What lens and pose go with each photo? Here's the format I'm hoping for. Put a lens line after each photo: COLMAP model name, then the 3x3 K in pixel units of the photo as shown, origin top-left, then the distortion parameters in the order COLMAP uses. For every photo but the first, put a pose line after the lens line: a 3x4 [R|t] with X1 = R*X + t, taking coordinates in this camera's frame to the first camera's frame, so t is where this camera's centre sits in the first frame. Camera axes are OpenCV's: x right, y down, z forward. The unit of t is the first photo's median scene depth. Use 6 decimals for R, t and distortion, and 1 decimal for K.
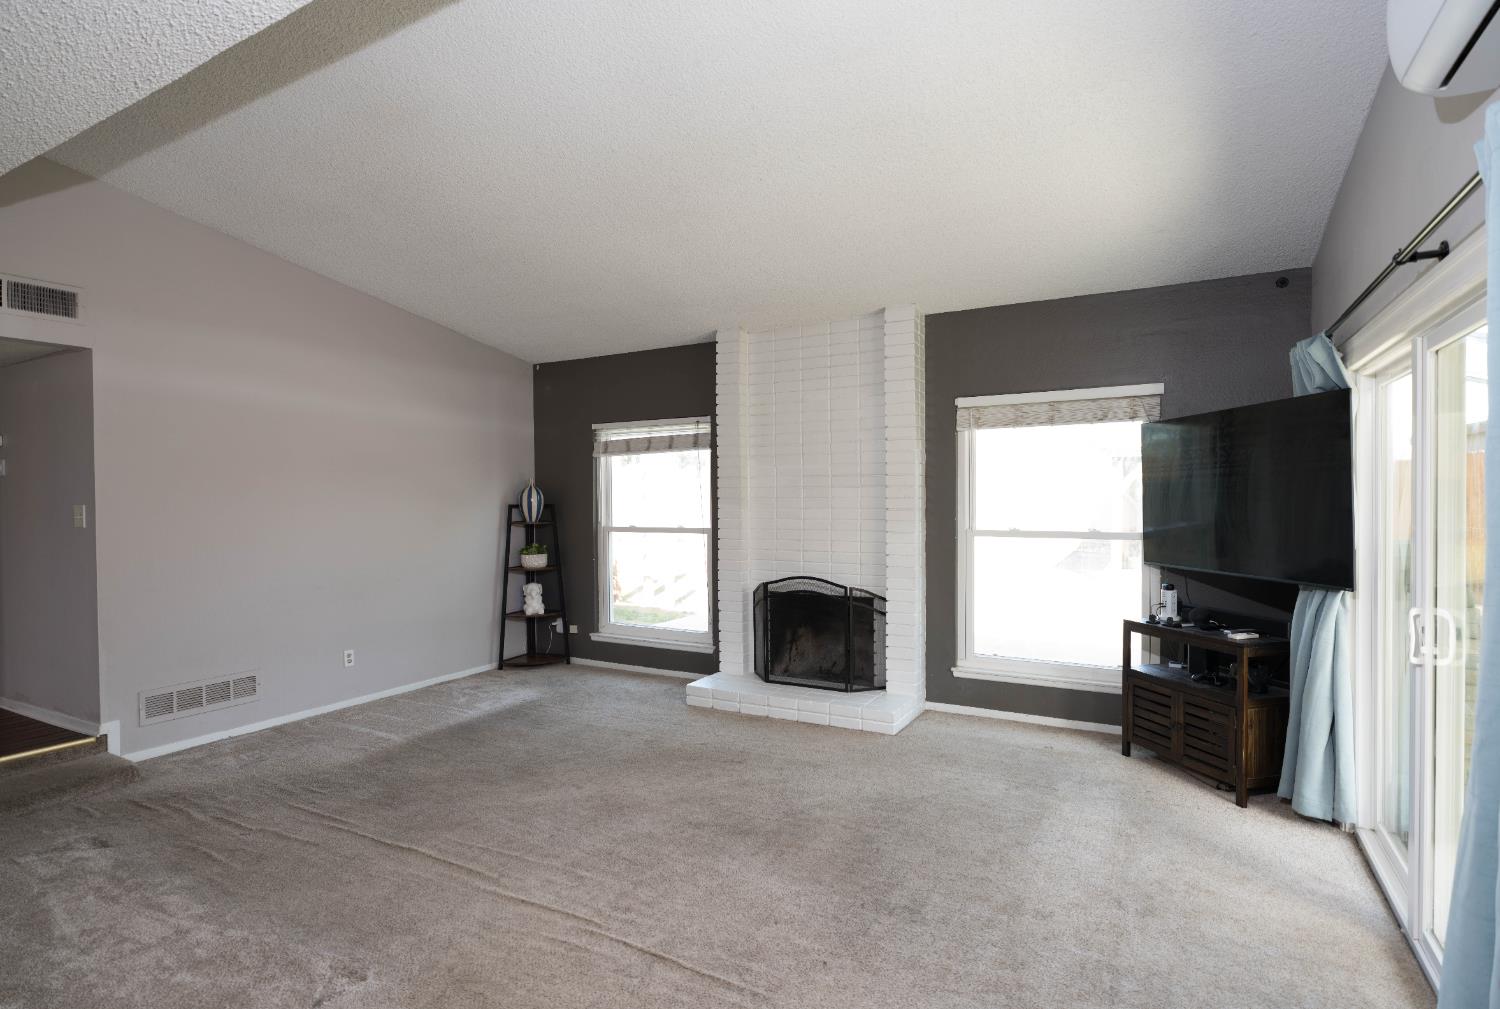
lens RADIAL K [[780.3, 0, 750.0], [0, 780.3, 504.5], [0, 0, 1]] dist [-0.003489, 0.001247]
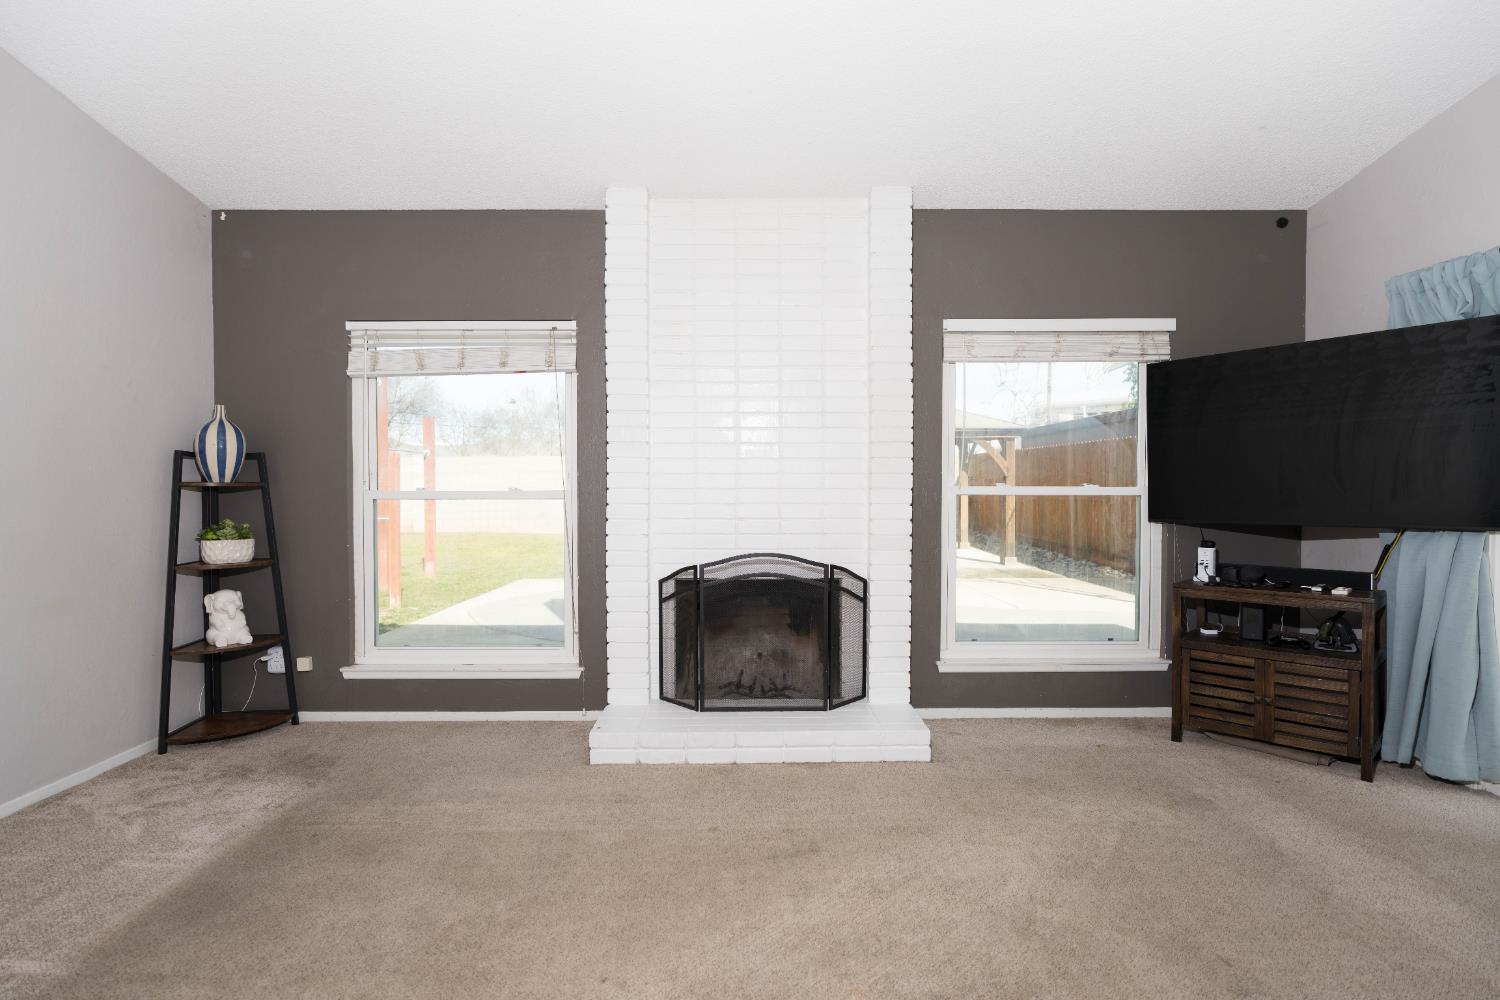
lens RADIAL K [[786.2, 0, 750.0], [0, 786.2, 500.0], [0, 0, 1]] dist [-0.008448, -0.000581]
pose [[0.864675, -0.002808, 0.502324, -0.292734], [0.001261, 0.999993, 0.003420, 0.041562], [-0.502330, -0.002324, 0.864673, 0.393893]]
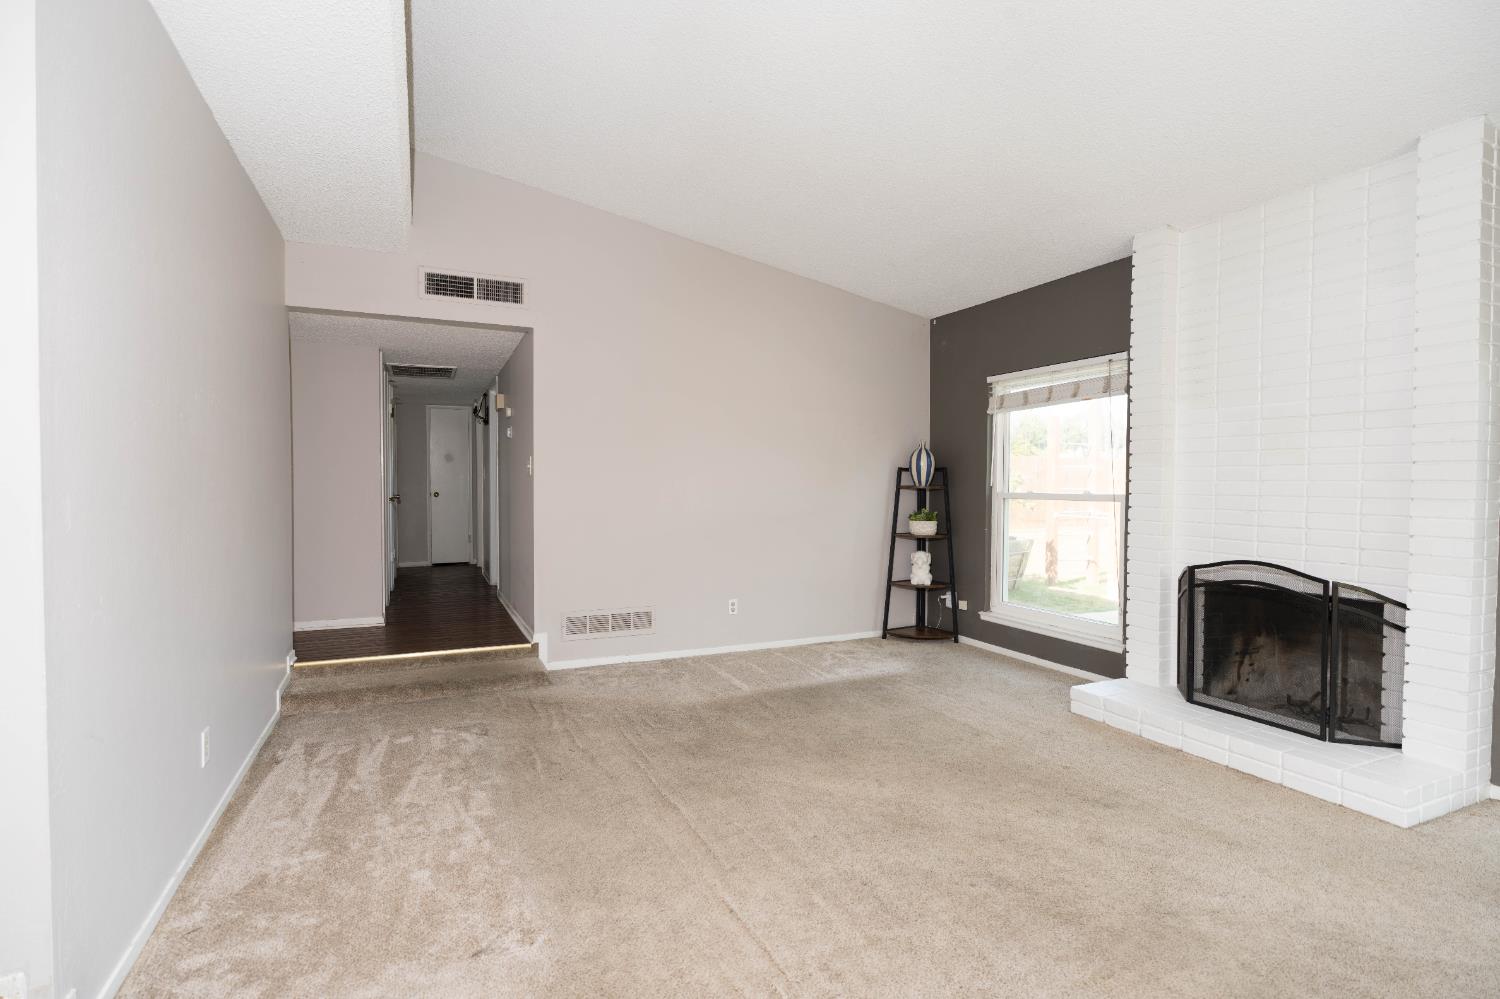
lens RADIAL K [[727.0, 0, 750.0], [0, 727.0, 499.5], [0, 0, 1]] dist [-0.003409, 0.000777]
pose [[0.808379, 0.024308, -0.588161, 0.086051], [-0.018812, 0.999703, 0.015461, 0.035708], [0.588362, -0.001434, 0.808596, 0.213960]]
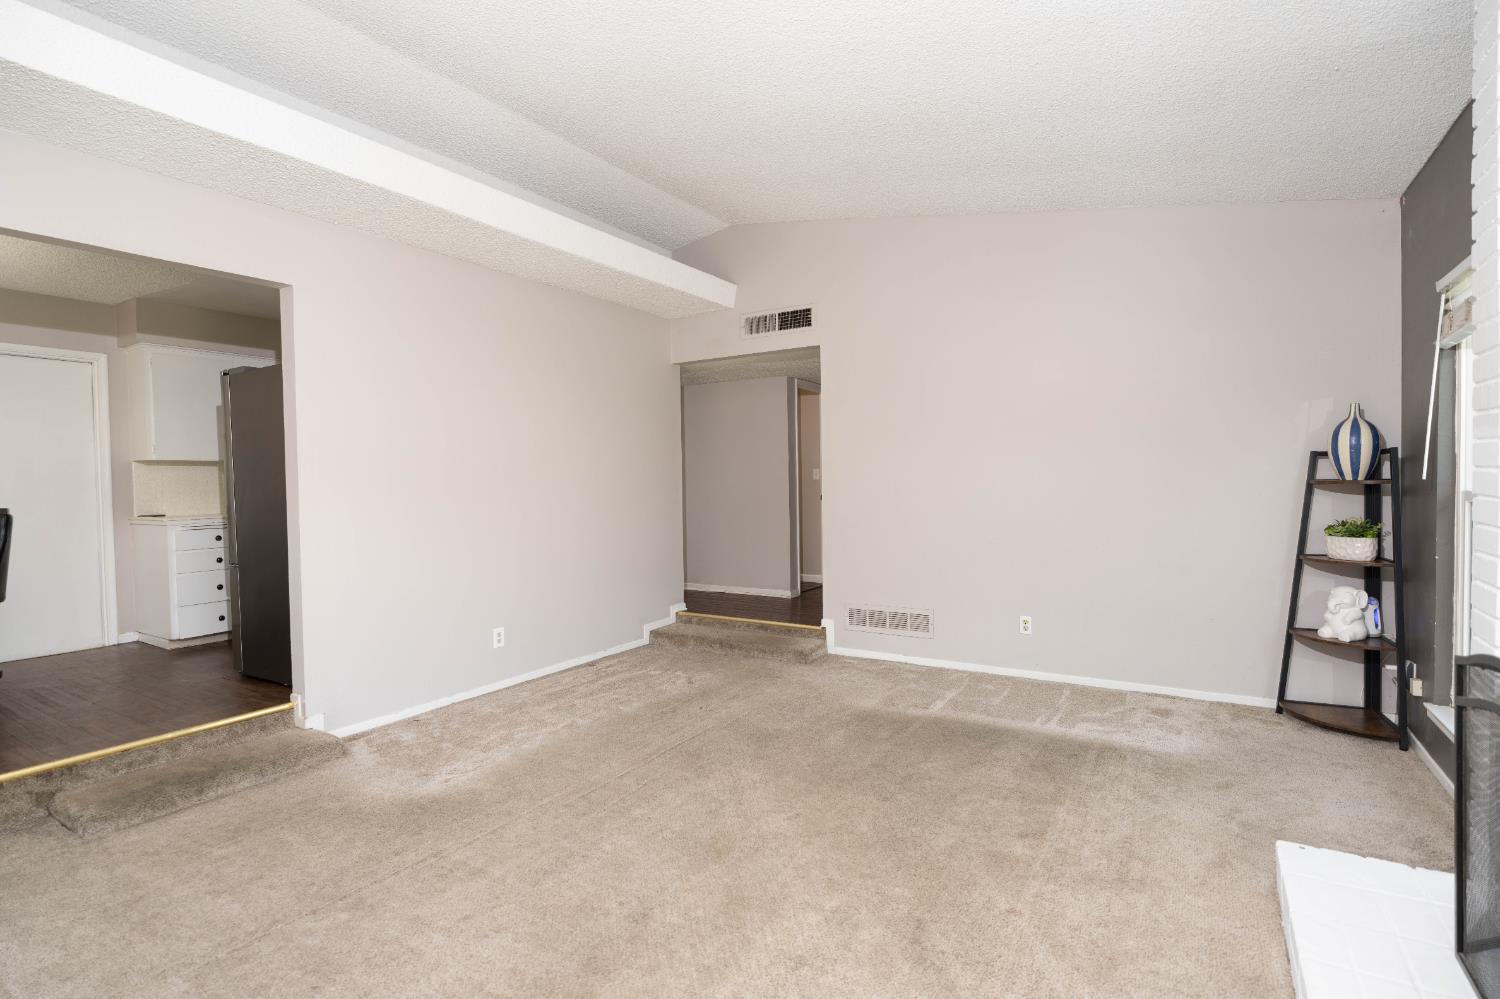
lens RADIAL K [[727.0, 0, 750.0], [0, 727.0, 499.5], [0, 0, 1]] dist [-0.003409, 0.000777]
pose [[-0.057026, 0.032859, -0.997832, 0.349763], [0.000349, 0.999459, 0.032893, 0.023004], [0.998373, 0.001527, -0.057007, 0.739034]]
